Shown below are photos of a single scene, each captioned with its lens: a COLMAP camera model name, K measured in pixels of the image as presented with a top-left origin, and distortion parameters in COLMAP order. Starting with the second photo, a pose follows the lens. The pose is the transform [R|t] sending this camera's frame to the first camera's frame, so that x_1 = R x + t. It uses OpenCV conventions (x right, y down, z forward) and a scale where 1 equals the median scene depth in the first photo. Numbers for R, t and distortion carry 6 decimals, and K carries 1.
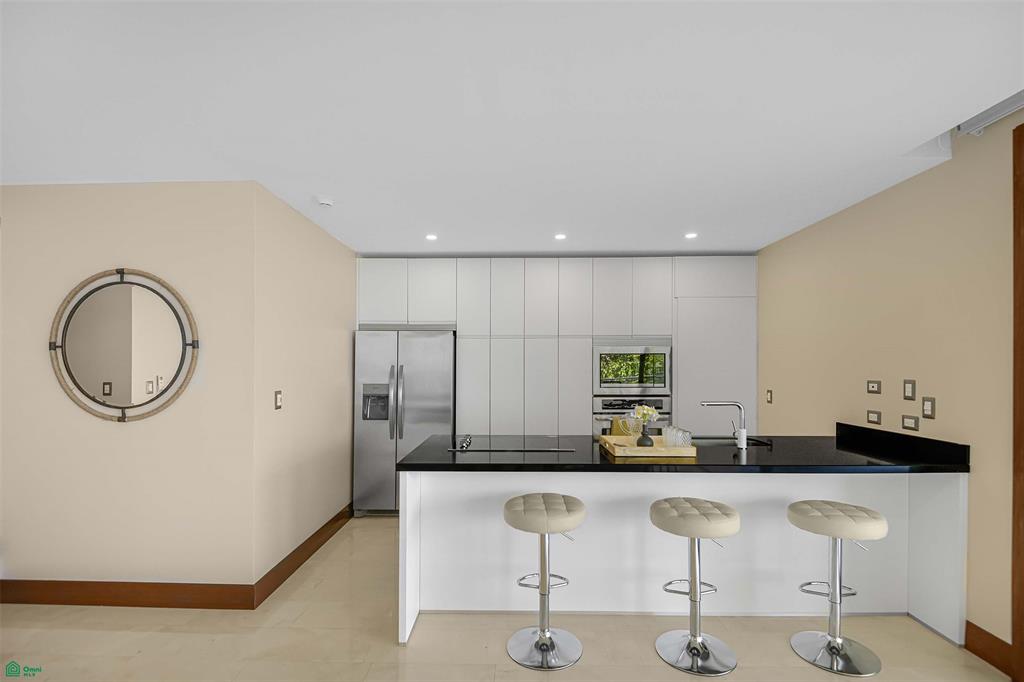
lens RADIAL K [[491.2, 0, 519.5], [0, 491.2, 364.5], [0, 0, 1]] dist [-0.009670, -0.003459]
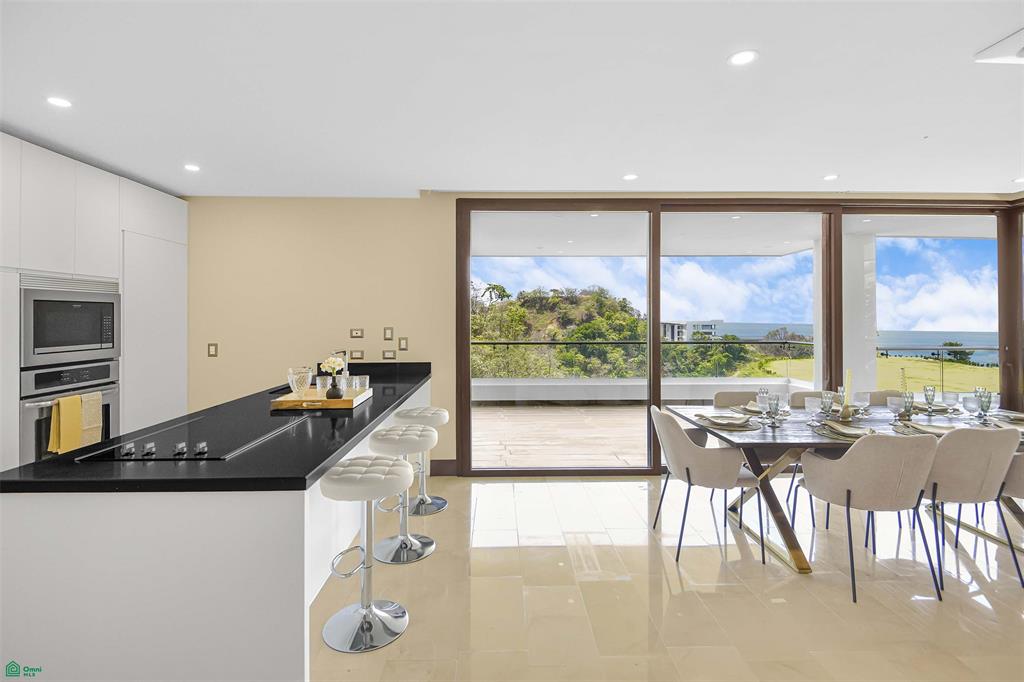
lens RADIAL K [[491.2, 0, 491.6], [0, 491.2, 314.6], [0, 0, 1]] dist [-0.009670, -0.003459]
pose [[-0.059664, 0.006303, 0.998199, -0.724564], [-0.000835, 0.999979, -0.006365, 0.000751], [-0.998218, -0.001213, -0.059658, 0.706609]]
